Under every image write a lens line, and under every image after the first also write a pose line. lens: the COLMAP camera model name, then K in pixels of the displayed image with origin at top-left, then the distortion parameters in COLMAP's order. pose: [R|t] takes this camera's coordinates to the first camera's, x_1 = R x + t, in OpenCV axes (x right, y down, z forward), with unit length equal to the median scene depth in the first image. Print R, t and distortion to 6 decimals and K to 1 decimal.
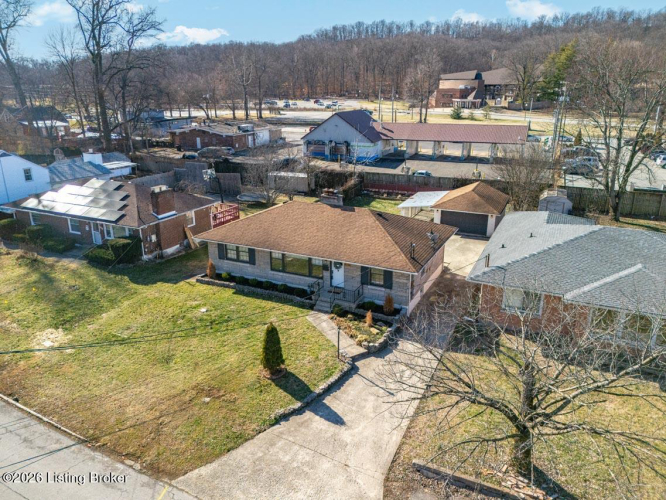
lens RADIAL K [[488.4, 0, 334.8], [0, 488.4, 247.3], [0, 0, 1]] dist [0.062805, -0.049470]
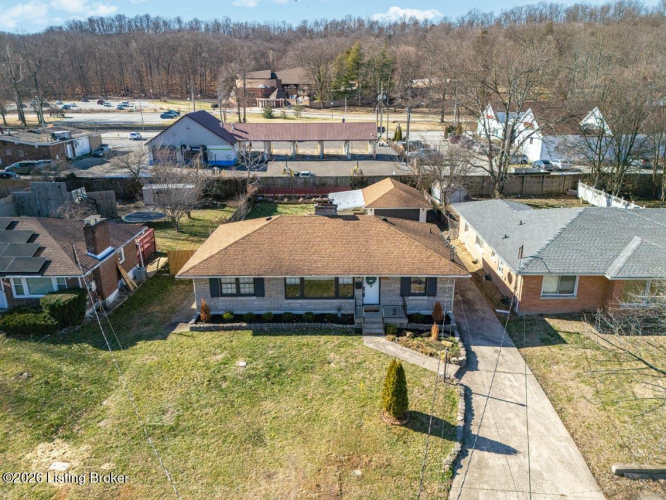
lens RADIAL K [[488.4, 0, 334.8], [0, 488.4, 247.3], [0, 0, 1]] dist [0.062805, -0.049470]
pose [[0.905216, -0.137950, 0.401937, -0.151870], [0.137582, 0.990038, 0.029939, -0.022490], [-0.402063, 0.028198, 0.915178, 0.071673]]
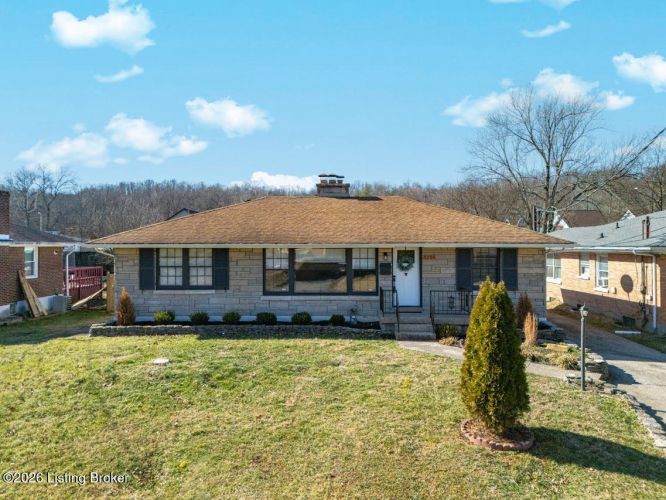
lens RADIAL K [[488.4, 0, 334.8], [0, 488.4, 247.3], [0, 0, 1]] dist [0.062805, -0.049470]
pose [[0.913372, -0.001619, 0.407123, -0.107439], [0.128583, 0.949955, -0.284696, 0.061349], [-0.386287, 0.312383, 0.867871, 0.201995]]
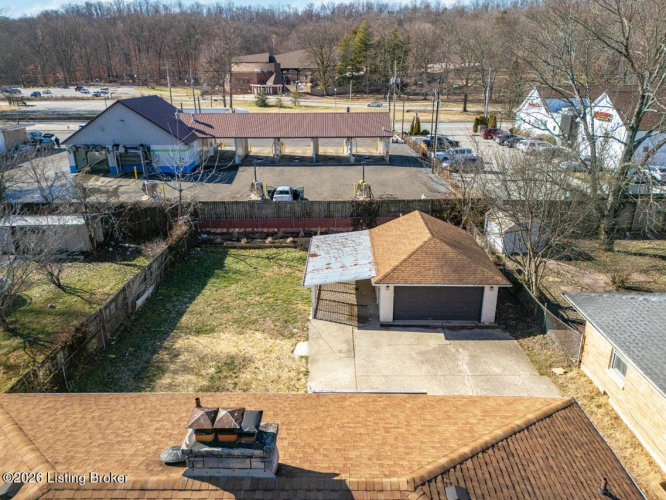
lens RADIAL K [[488.4, 0, 334.8], [0, 488.4, 247.3], [0, 0, 1]] dist [0.062805, -0.049470]
pose [[0.911721, -0.141857, 0.385542, -0.016445], [0.133499, 0.989861, 0.048516, -0.083679], [-0.388515, 0.007237, 0.921414, 0.318368]]
